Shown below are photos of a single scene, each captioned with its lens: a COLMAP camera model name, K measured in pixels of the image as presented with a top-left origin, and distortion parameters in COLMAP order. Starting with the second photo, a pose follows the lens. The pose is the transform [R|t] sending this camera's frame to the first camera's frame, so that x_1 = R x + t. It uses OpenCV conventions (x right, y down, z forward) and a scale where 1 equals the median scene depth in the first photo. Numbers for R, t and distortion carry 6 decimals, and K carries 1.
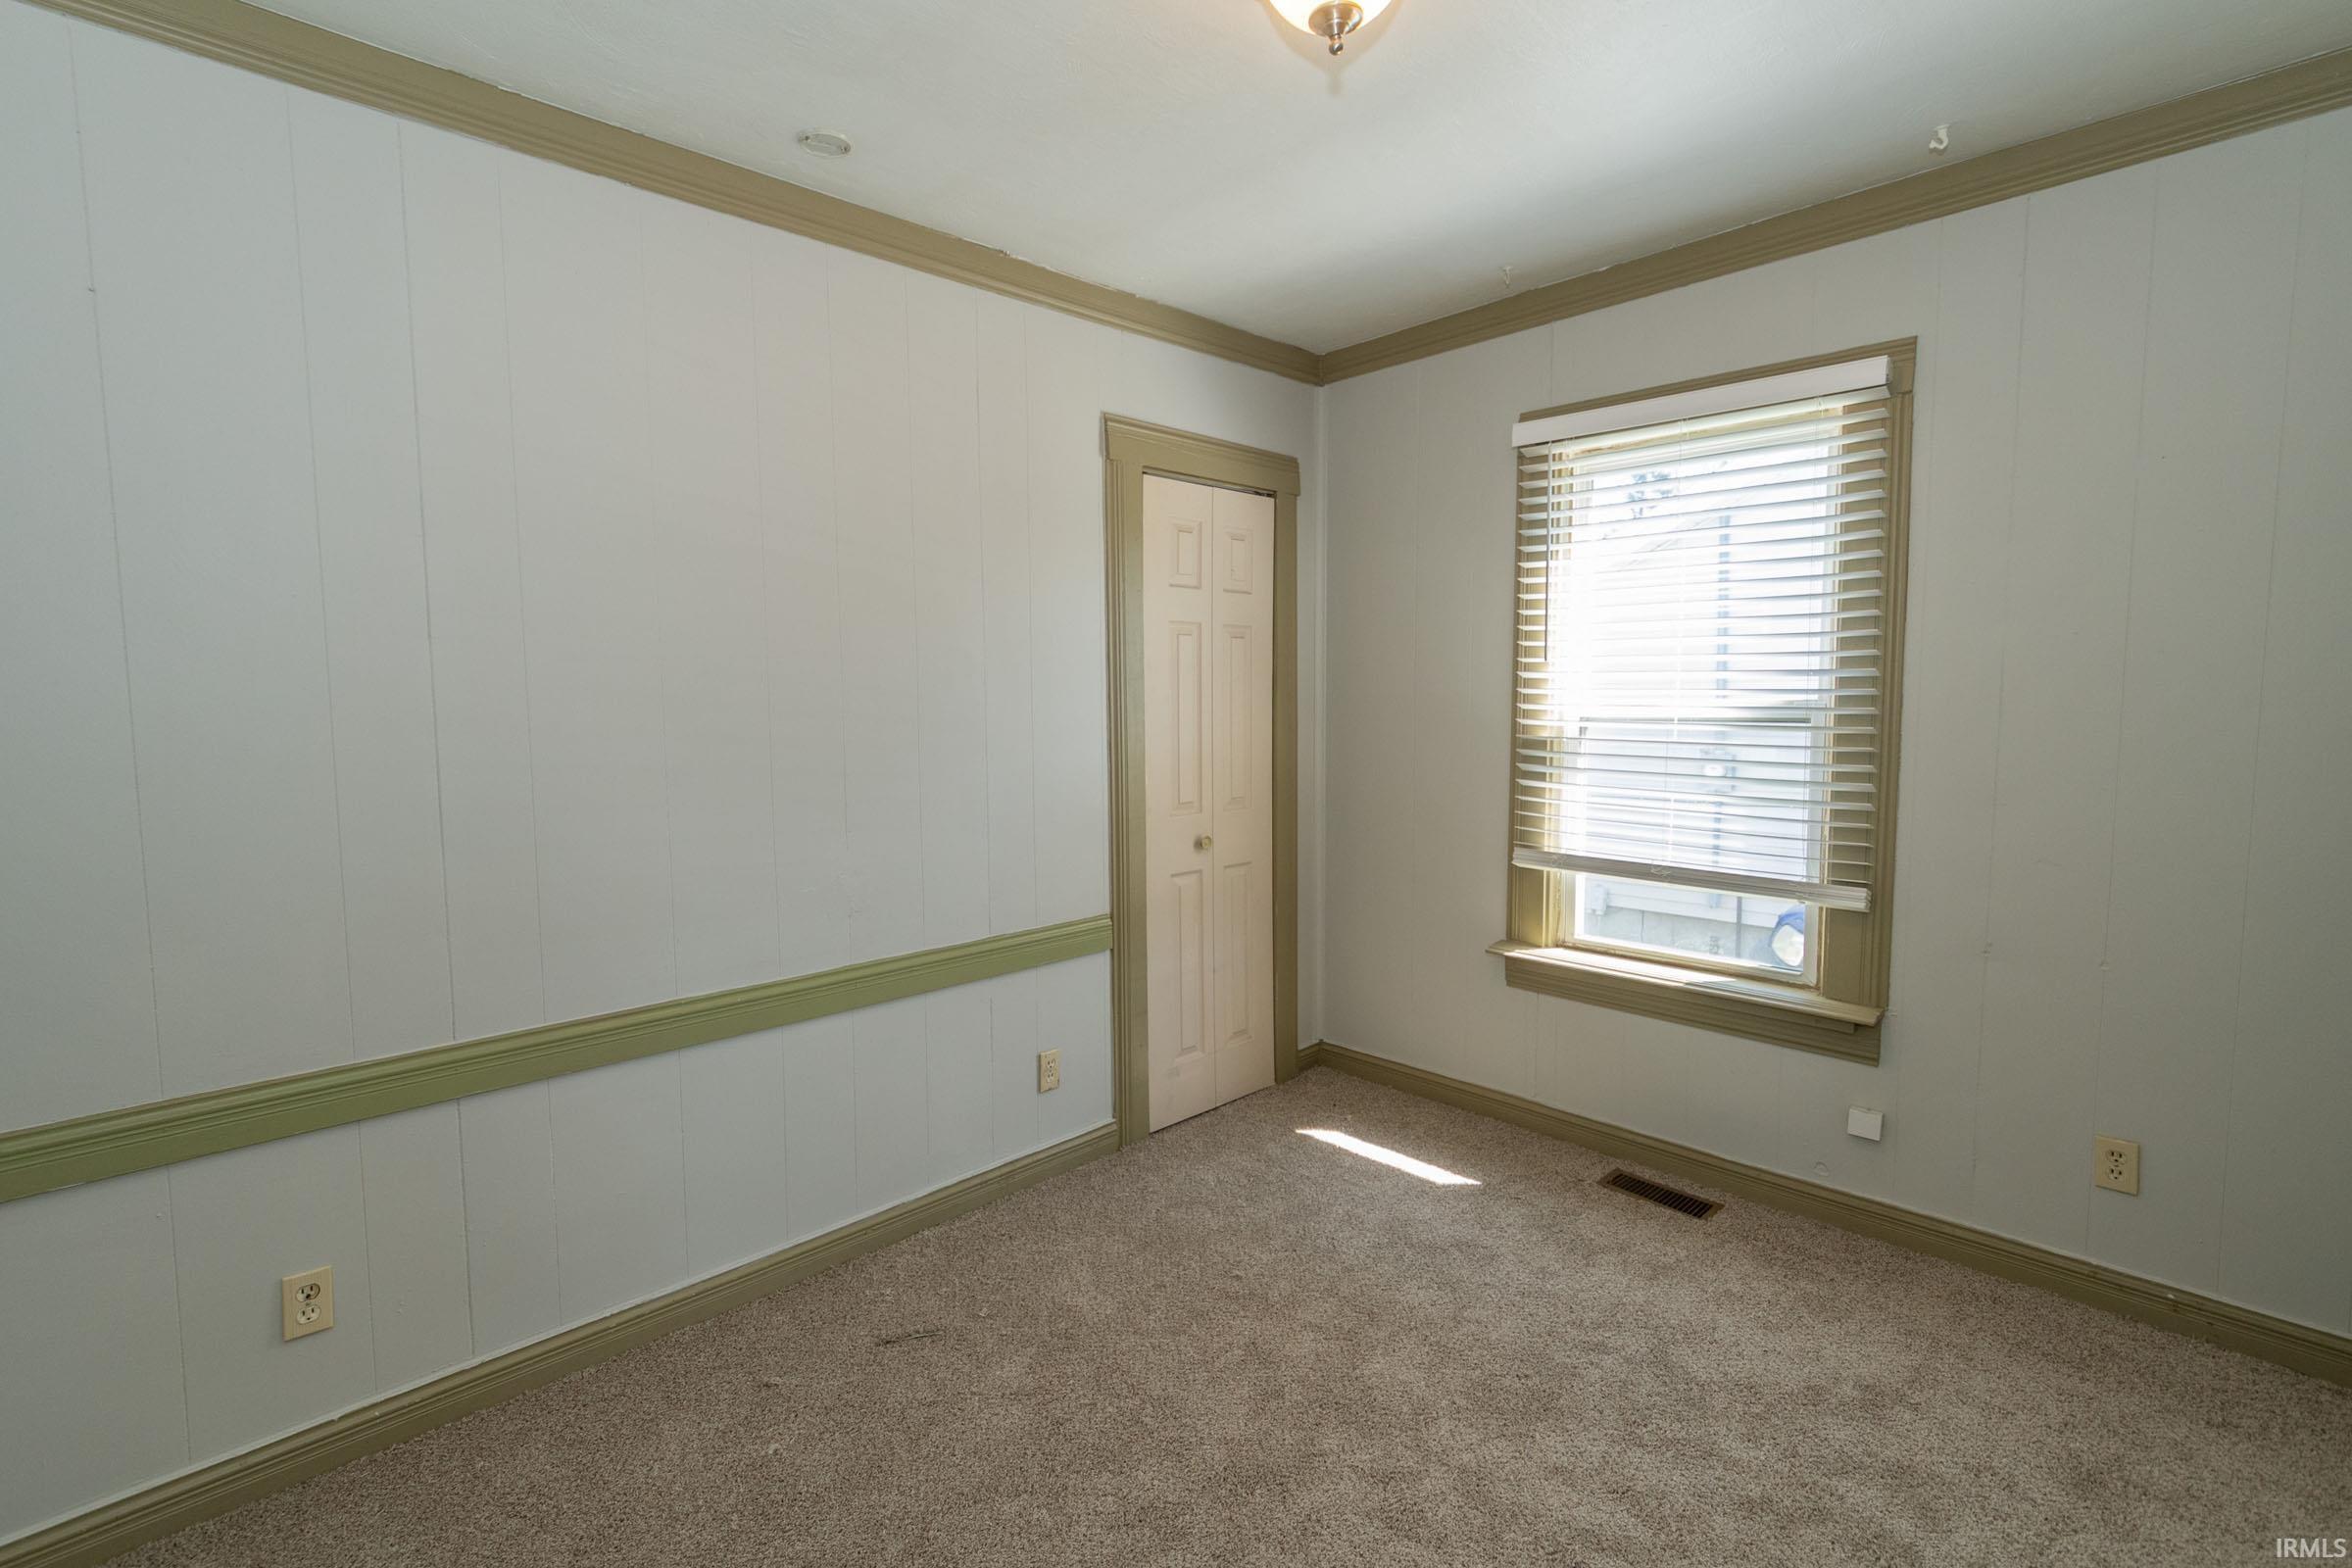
lens RADIAL K [[1079.3, 0, 1176.0], [0, 1079.3, 784.0], [0, 0, 1]] dist [0.001699, 0.000413]
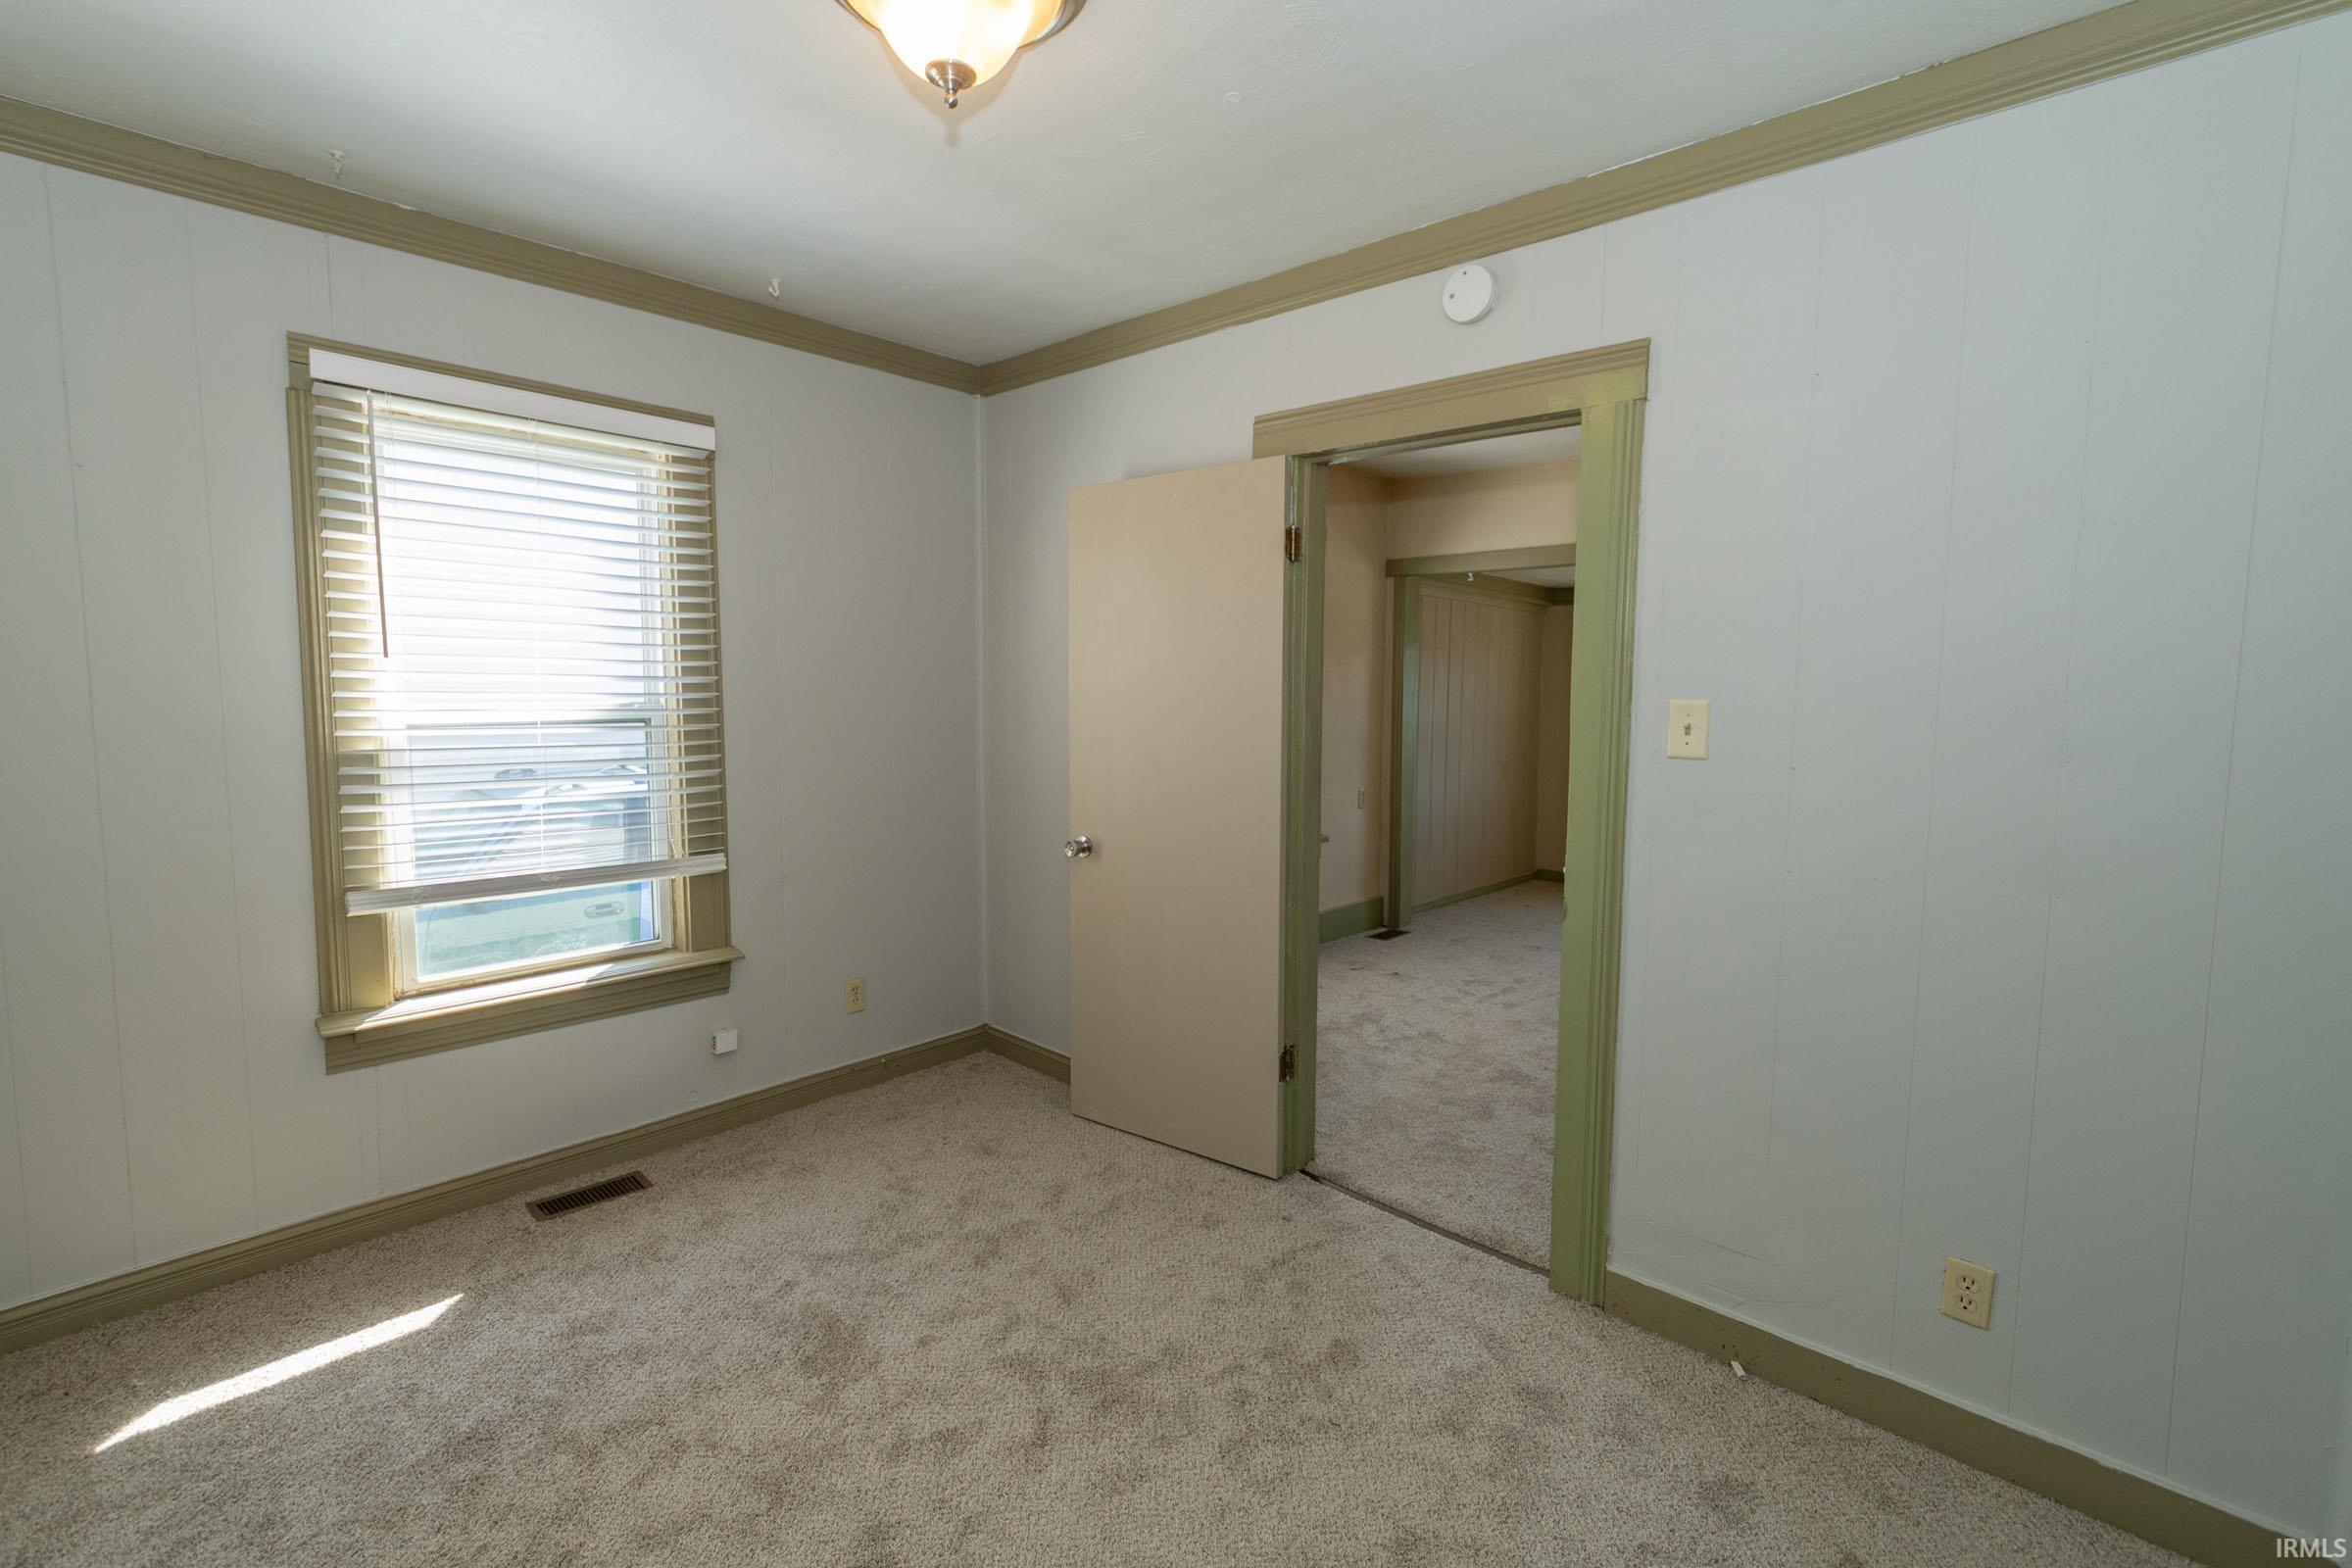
lens RADIAL K [[1030.2, 0, 1139.4], [0, 1030.2, 775.0], [0, 0, 1]] dist [0.000932, 0.000415]
pose [[-0.034326, -0.078188, 0.996347, -0.488062], [0.082423, 0.993317, 0.080790, -0.043185], [-0.996006, 0.084895, -0.027652, 0.479199]]
